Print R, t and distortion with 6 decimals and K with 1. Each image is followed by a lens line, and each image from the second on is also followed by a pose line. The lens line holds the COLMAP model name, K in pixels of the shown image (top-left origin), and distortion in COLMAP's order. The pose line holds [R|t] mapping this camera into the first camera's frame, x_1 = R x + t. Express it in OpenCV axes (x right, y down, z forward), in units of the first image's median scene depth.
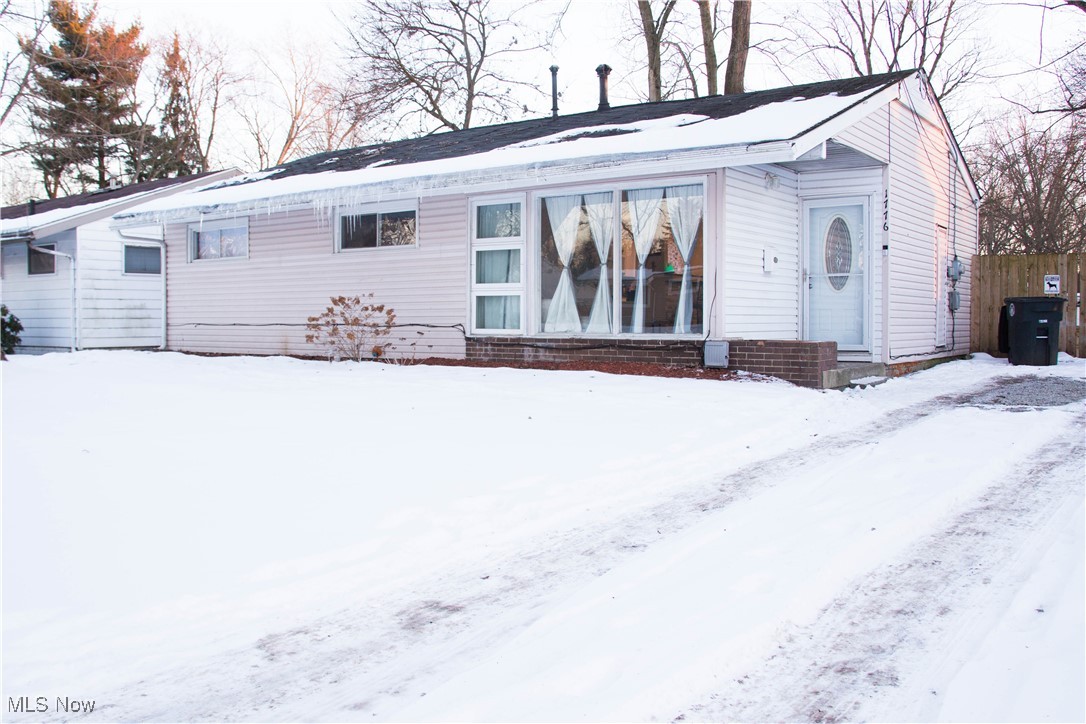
lens RADIAL K [[903.6, 0, 543.0], [0, 903.6, 362.0], [0, 0, 1]] dist [-0.097243, 0.001034]
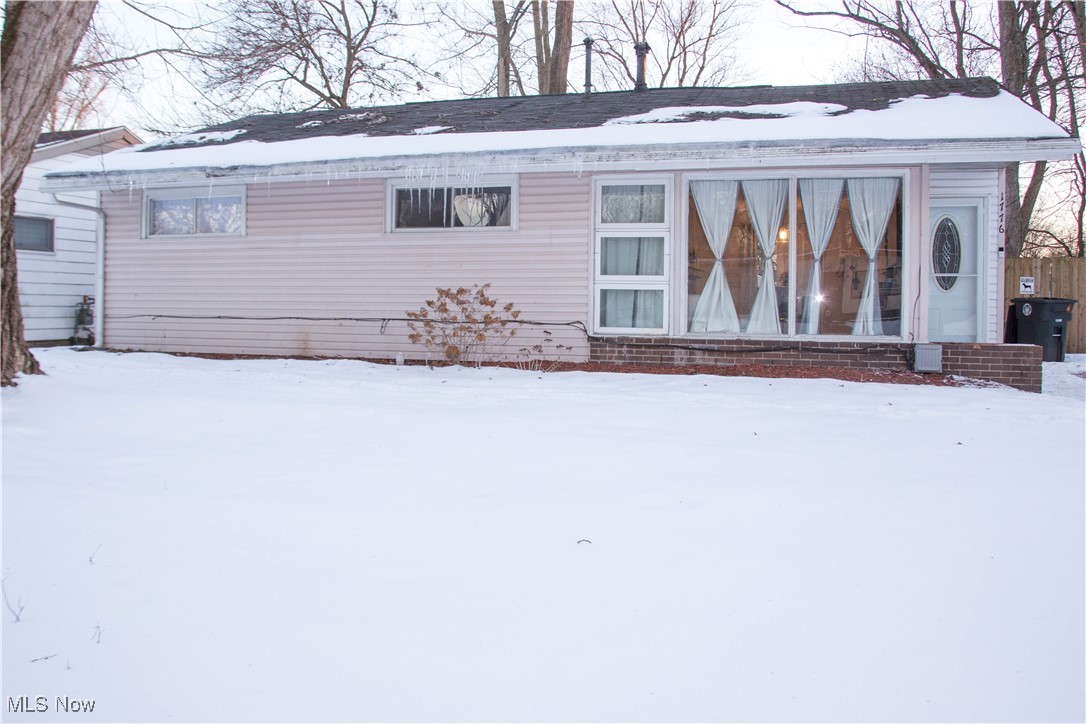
lens RADIAL K [[873.1, 0, 543.6], [0, 873.1, 338.8], [0, 0, 1]] dist [-0.104358, 0.005986]
pose [[0.952794, -0.000725, 0.303616, -0.383139], [0.003623, 0.999953, -0.008983, -0.018386], [-0.303595, 0.009659, 0.952752, 0.220651]]
